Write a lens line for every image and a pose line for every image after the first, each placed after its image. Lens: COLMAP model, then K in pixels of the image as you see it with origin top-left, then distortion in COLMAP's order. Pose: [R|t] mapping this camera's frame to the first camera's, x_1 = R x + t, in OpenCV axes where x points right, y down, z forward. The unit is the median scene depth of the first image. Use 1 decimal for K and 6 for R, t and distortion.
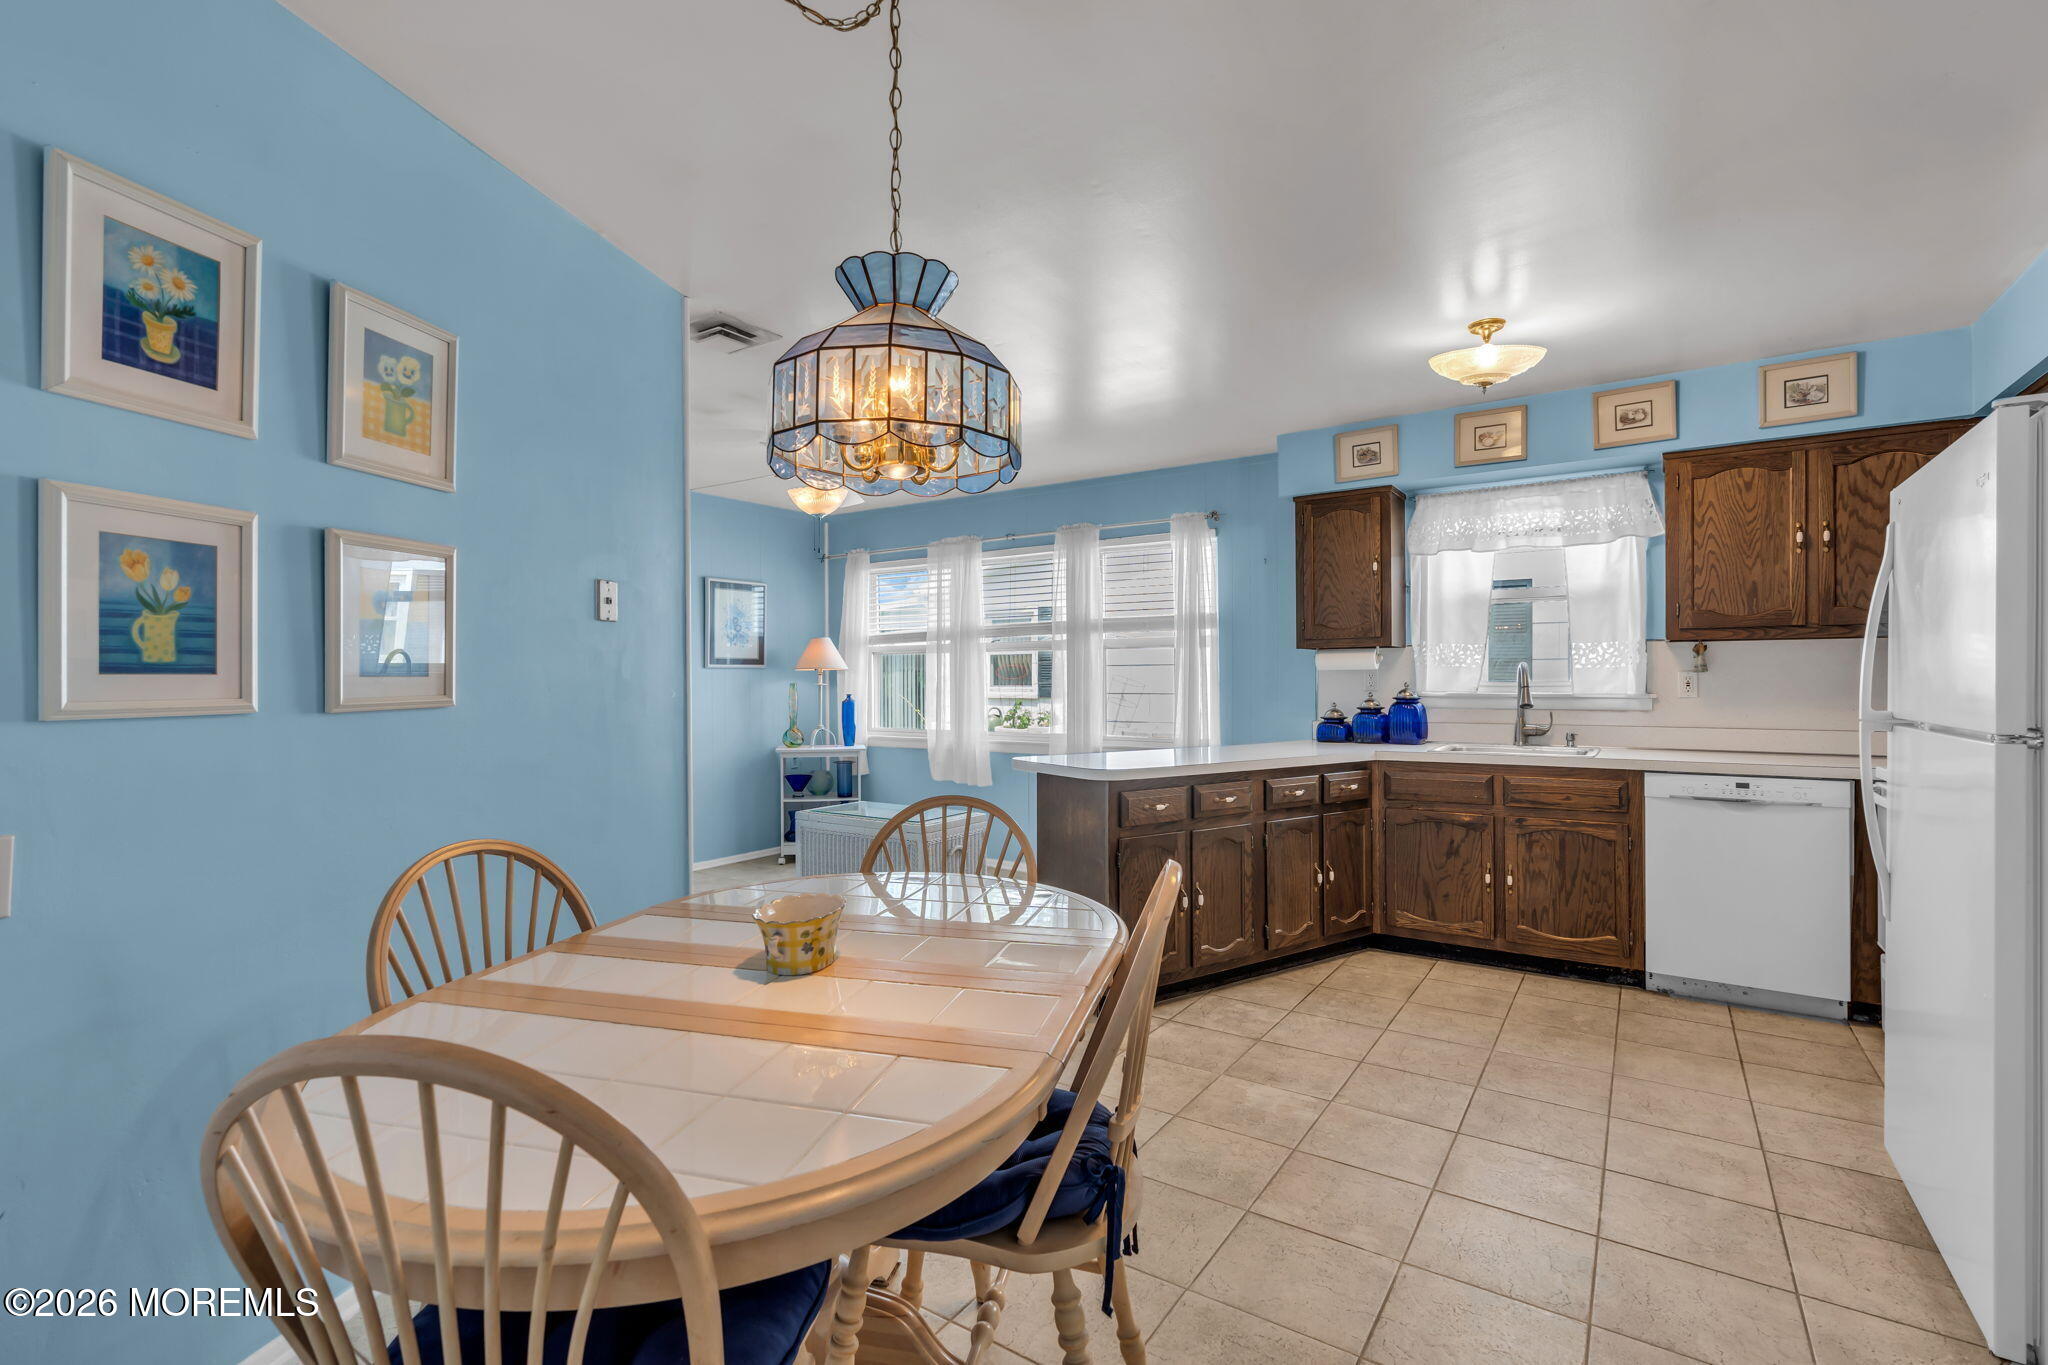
lens RADIAL K [[943.6, 0, 1021.8], [0, 943.6, 677.8], [0, 0, 1]] dist [-0.003997, 0.000379]
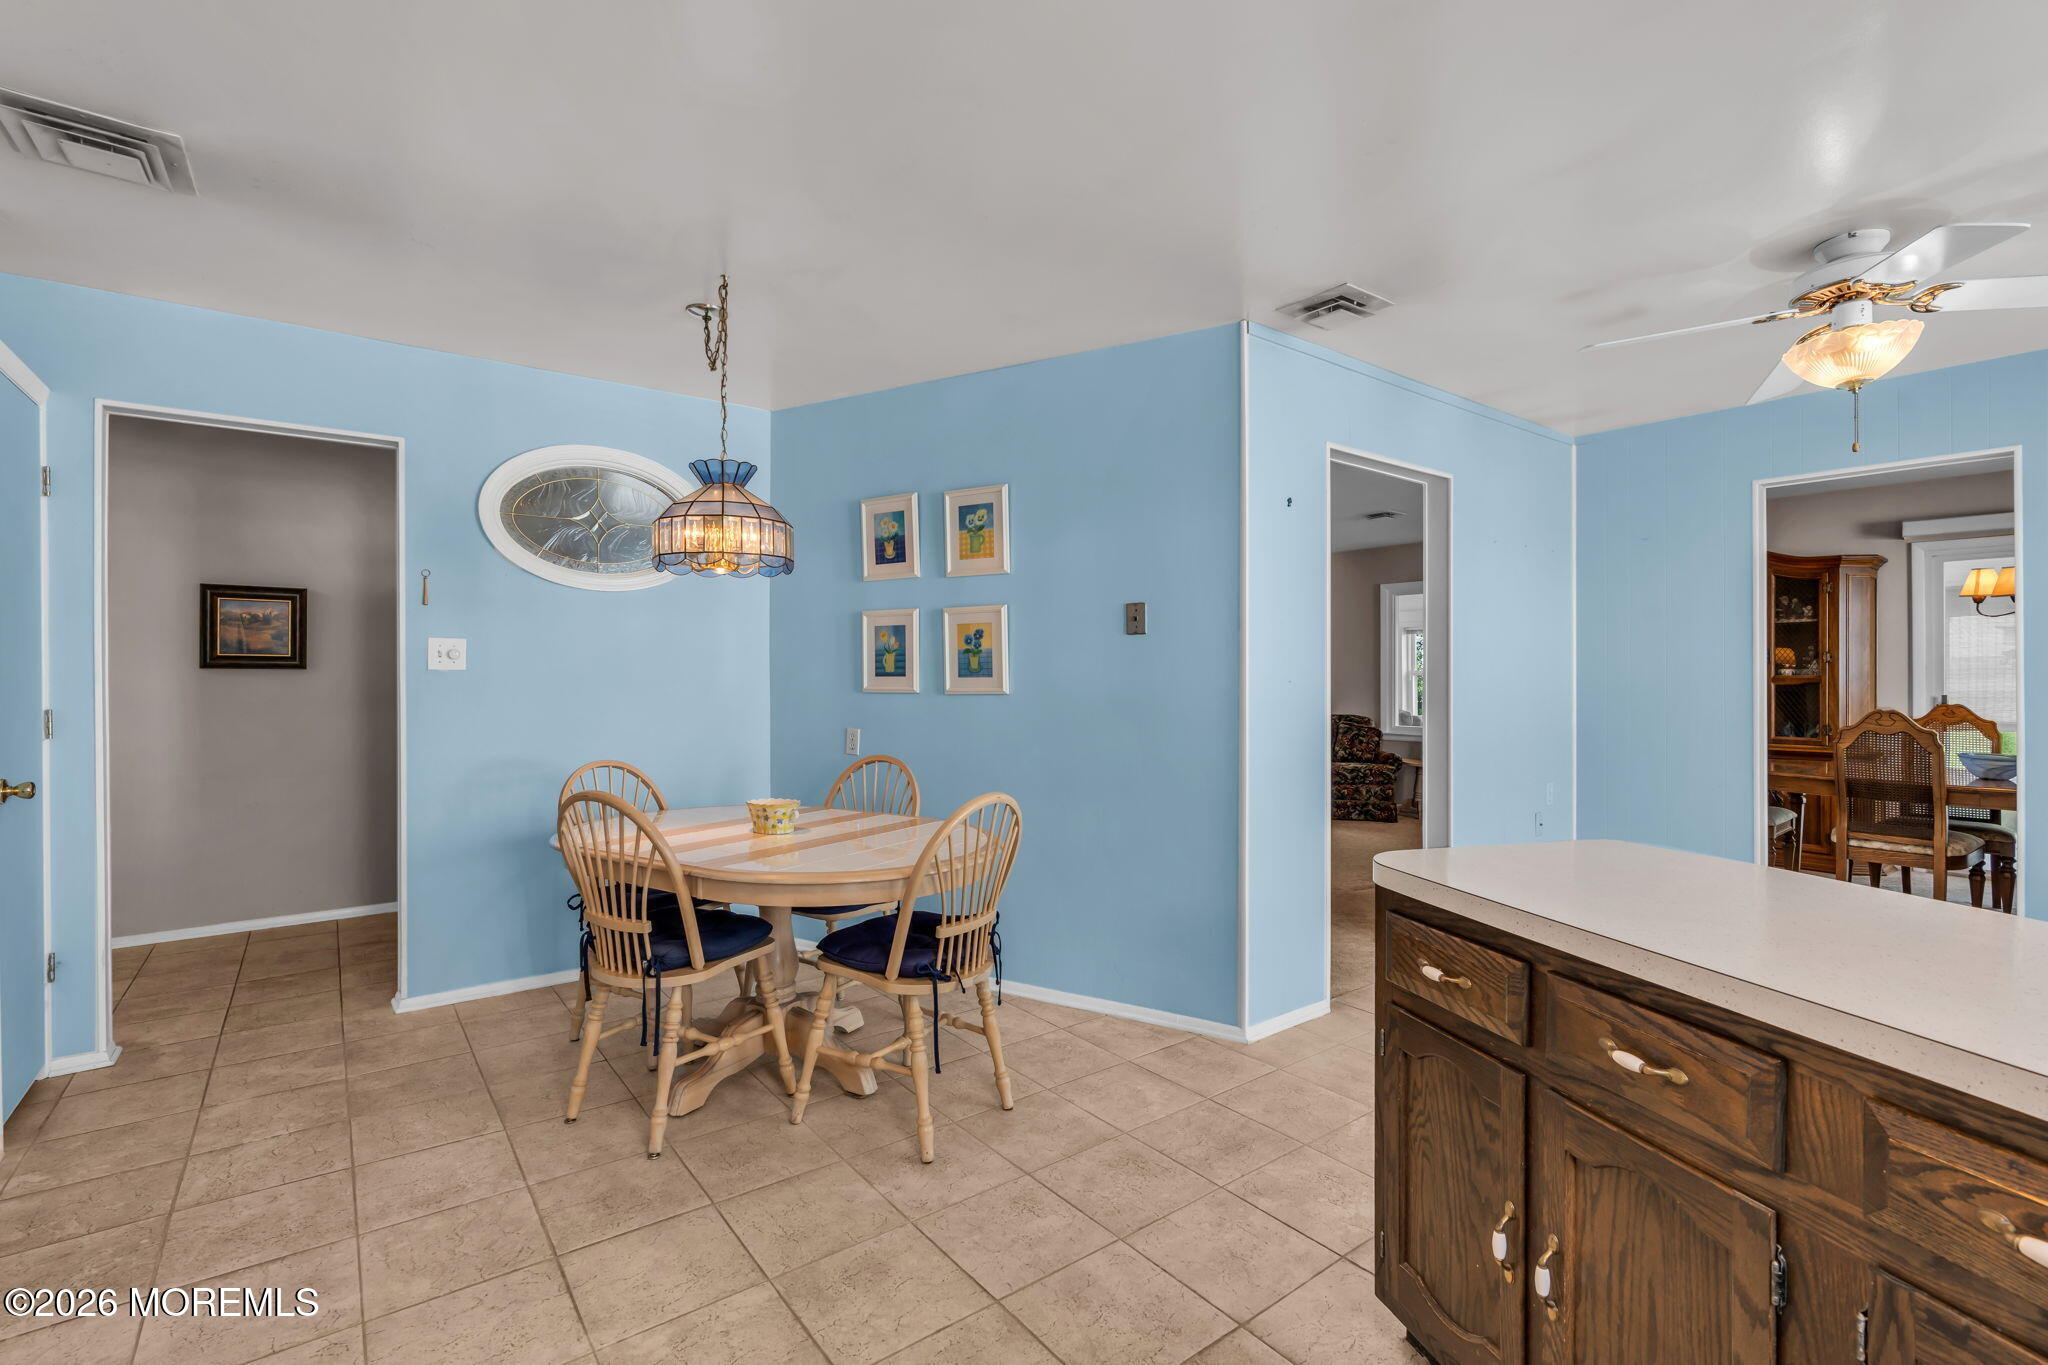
lens RADIAL K [[943.6, 0, 1024.8], [0, 943.6, 681.8], [0, 0, 1]] dist [-0.003997, 0.000379]
pose [[-0.328581, 0.004253, -0.944466, 1.449036], [0.003389, 0.999989, 0.003324, 0.003306], [0.944470, -0.002108, -0.328591, 2.200160]]
